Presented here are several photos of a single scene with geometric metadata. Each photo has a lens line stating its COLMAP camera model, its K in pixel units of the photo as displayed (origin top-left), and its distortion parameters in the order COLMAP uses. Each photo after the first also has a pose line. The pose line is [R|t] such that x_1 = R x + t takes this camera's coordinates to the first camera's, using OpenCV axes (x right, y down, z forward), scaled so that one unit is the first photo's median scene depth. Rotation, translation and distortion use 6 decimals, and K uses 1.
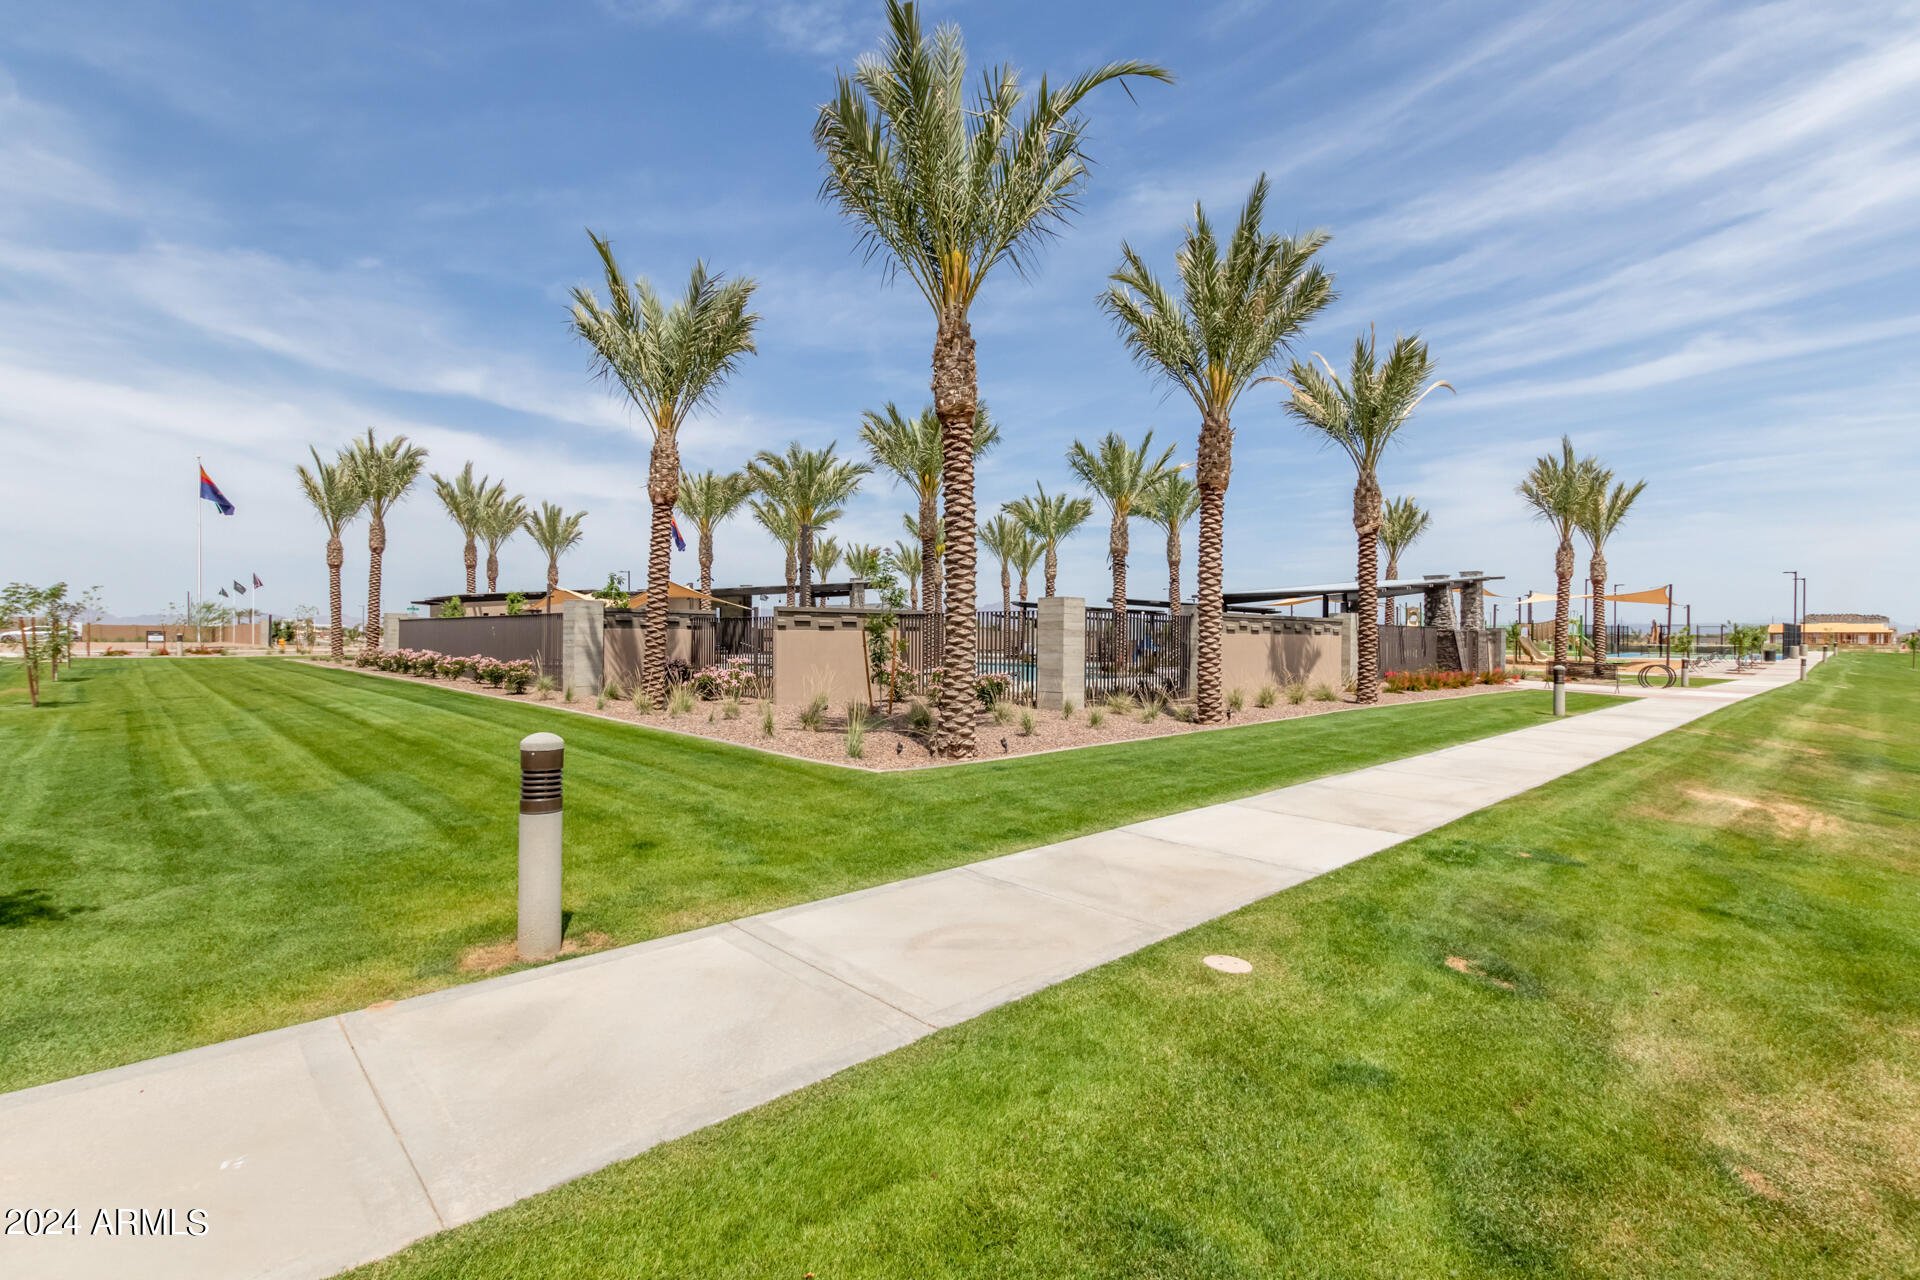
lens RADIAL K [[873.7, 0, 963.5], [0, 873.7, 638.2], [0, 0, 1]] dist [0.007967, -0.004552]
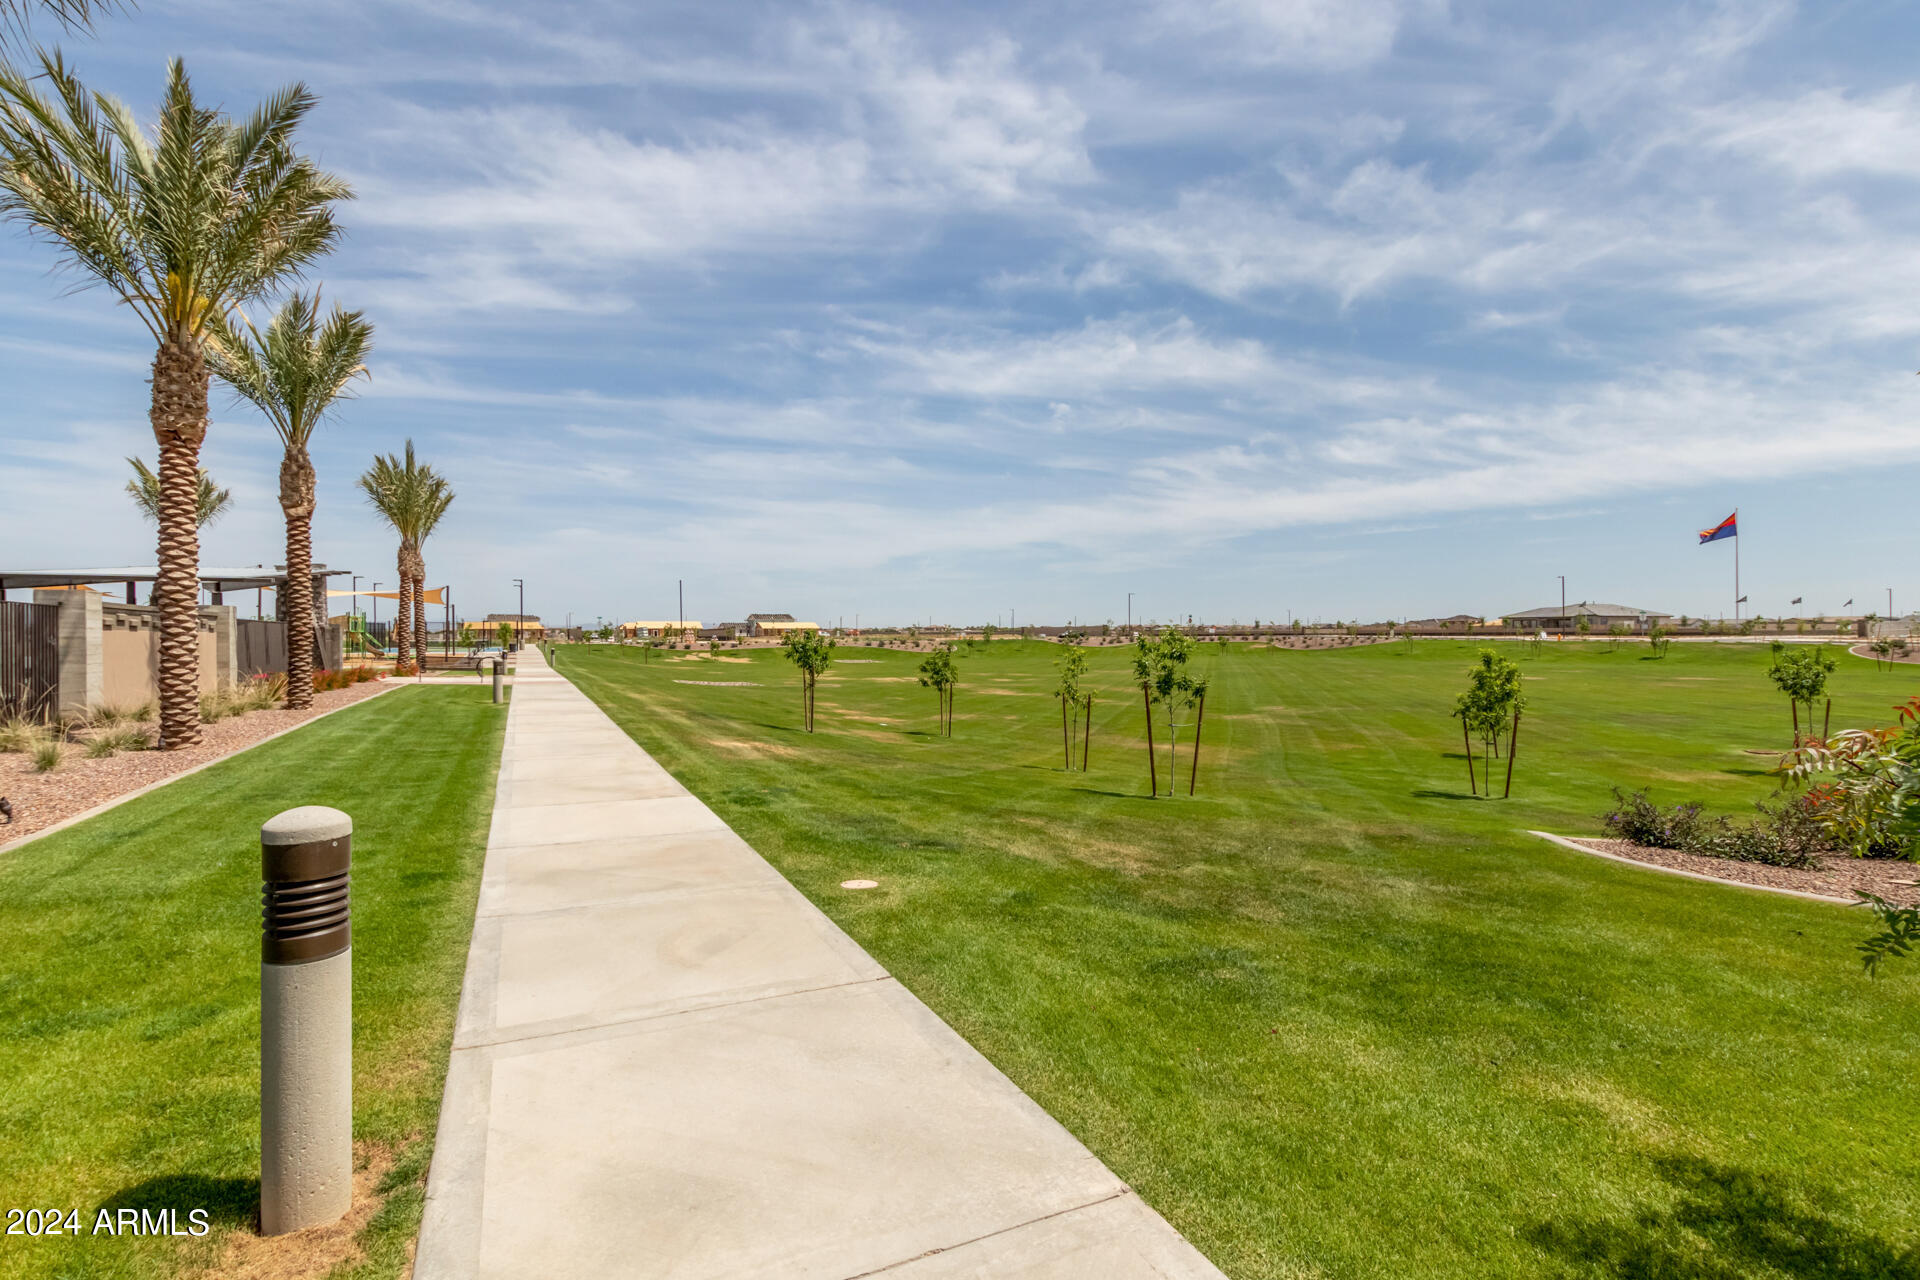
lens RADIAL K [[873.7, 0, 963.2], [0, 873.7, 636.0], [0, 0, 1]] dist [0.007967, -0.004552]
pose [[0.322947, -0.008892, 0.946375, -0.503200], [0.008110, 0.999945, 0.006628, 0.001621], [-0.946382, 0.005535, 0.323002, 0.260006]]
